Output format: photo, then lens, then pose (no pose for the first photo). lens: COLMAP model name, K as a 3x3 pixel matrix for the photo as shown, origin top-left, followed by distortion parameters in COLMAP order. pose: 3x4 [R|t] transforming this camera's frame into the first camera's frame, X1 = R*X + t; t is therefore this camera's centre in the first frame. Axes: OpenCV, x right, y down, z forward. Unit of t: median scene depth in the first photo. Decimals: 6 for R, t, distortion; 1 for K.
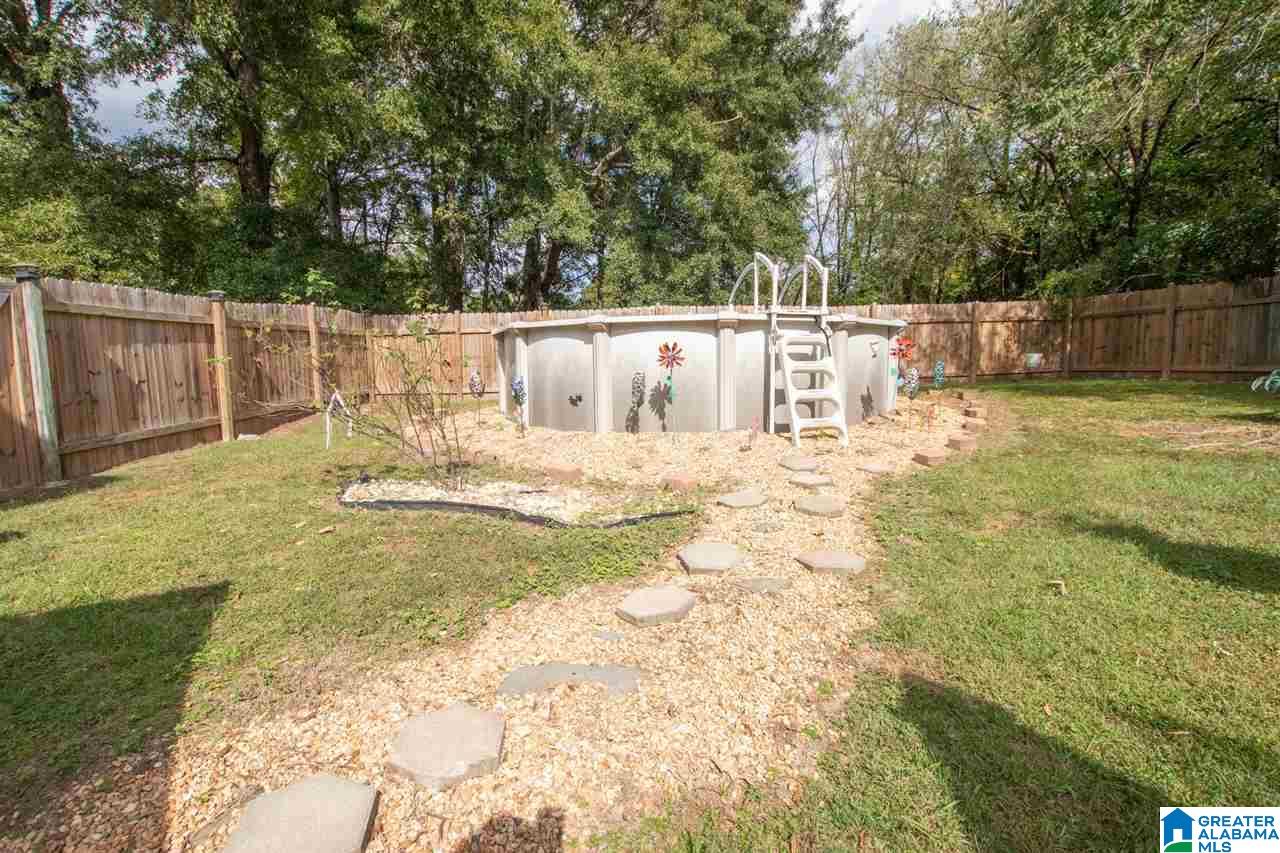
lens RADIAL K [[593.0, 0, 632.1], [0, 593.0, 435.6], [0, 0, 1]] dist [-0.023517, -0.000799]
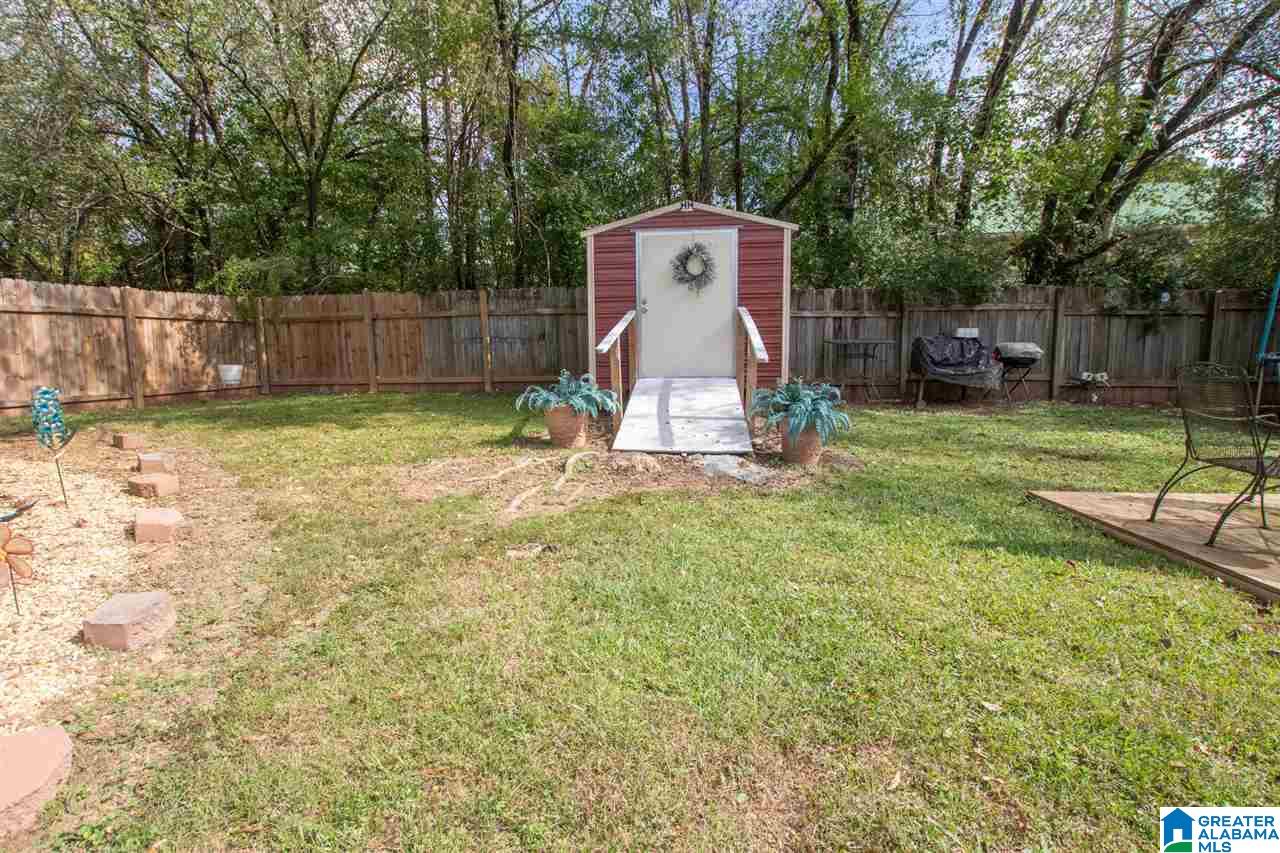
lens RADIAL K [[593.0, 0, 632.1], [0, 593.0, 435.6], [0, 0, 1]] dist [-0.023517, -0.000799]
pose [[0.342198, -0.103905, 0.933865, 0.164361], [0.118615, 0.990693, 0.066764, -0.040725], [-0.932111, 0.087924, 0.351338, 0.274830]]
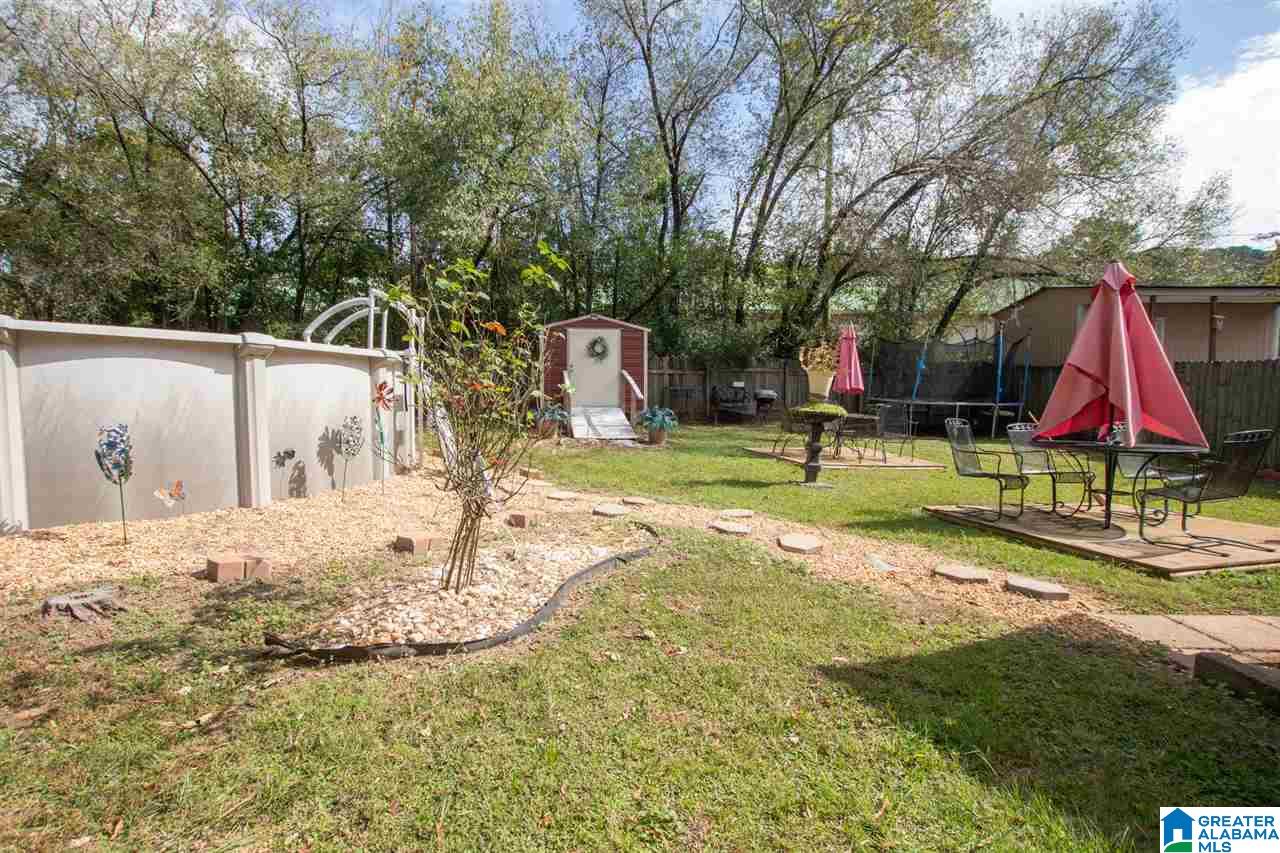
lens RADIAL K [[593.0, 0, 632.1], [0, 593.0, 435.6], [0, 0, 1]] dist [-0.023517, -0.000799]
pose [[0.079177, -0.045580, 0.995818, -0.358542], [0.117749, 0.992388, 0.036060, -0.030800], [-0.989882, 0.114401, 0.083942, 0.272180]]
